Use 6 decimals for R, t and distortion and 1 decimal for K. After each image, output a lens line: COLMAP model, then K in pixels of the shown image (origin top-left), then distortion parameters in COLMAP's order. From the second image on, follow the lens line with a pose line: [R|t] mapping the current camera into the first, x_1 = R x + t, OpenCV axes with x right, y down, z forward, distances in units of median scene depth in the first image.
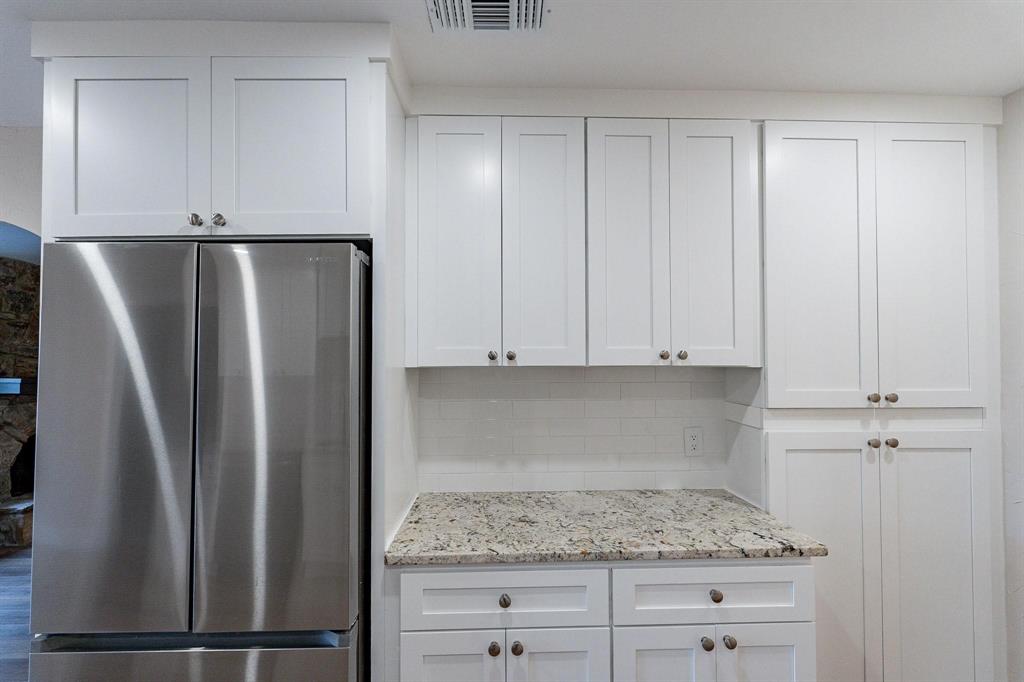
lens RADIAL K [[459.9, 0, 512.0], [0, 459.9, 349.5], [0, 0, 1]] dist [-0.002155, -0.000437]
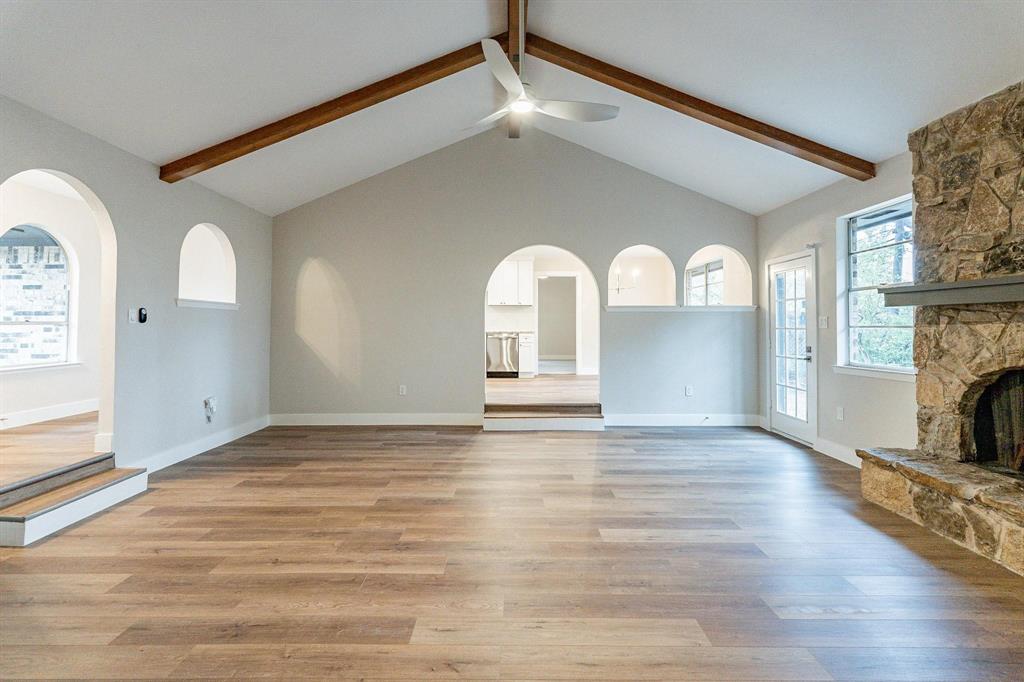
lens RADIAL K [[461.5, 0, 514.8], [0, 461.5, 326.6], [0, 0, 1]] dist [-0.000590, 0.000139]
pose [[-0.999722, -0.000135, 0.023569, -0.451799], [-0.000705, 0.999708, -0.024171, 0.142633], [-0.023559, -0.024181, -0.999430, 1.728763]]
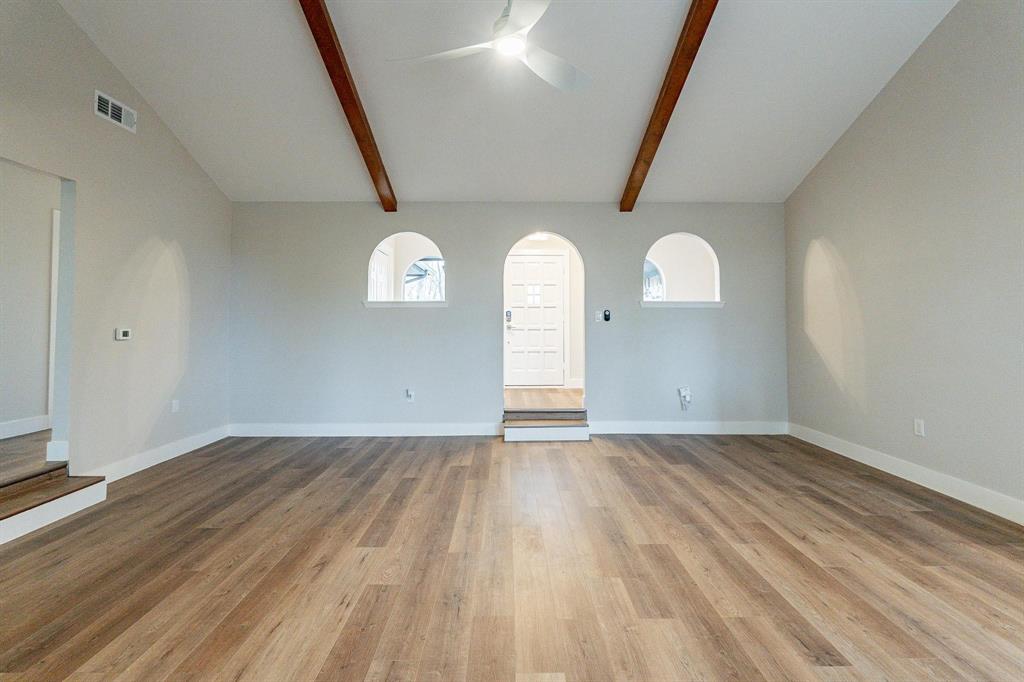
lens RADIAL K [[467.8, 0, 510.2], [0, 467.8, 304.3], [0, 0, 1]] dist [-0.000042, 0.000390]
pose [[0.022224, 0.042765, 0.998838, -0.935654], [-0.023952, 0.998821, -0.042231, 0.129035], [-0.999466, -0.022985, 0.023222, 1.126798]]
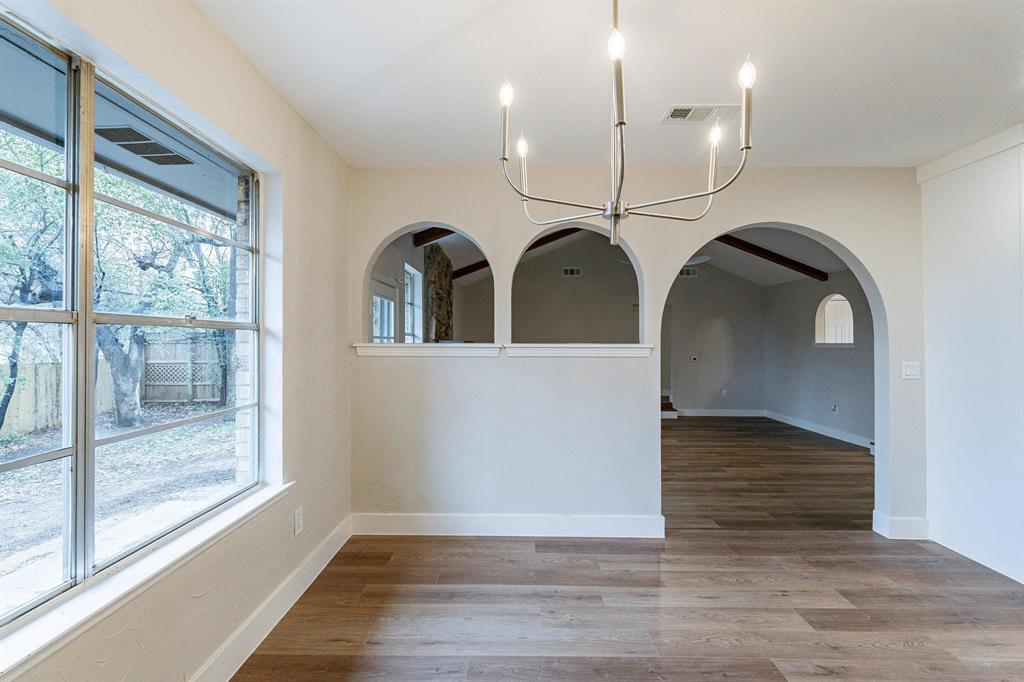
lens RADIAL K [[453.9, 0, 510.7], [0, 453.9, 332.5], [0, 0, 1]] dist [-0.003364, -0.000180]
pose [[0.999027, 0.002772, -0.044020, -0.848577], [-0.002485, 0.999975, 0.006574, 0.031530], [0.044037, -0.006458, 0.999009, -0.250802]]
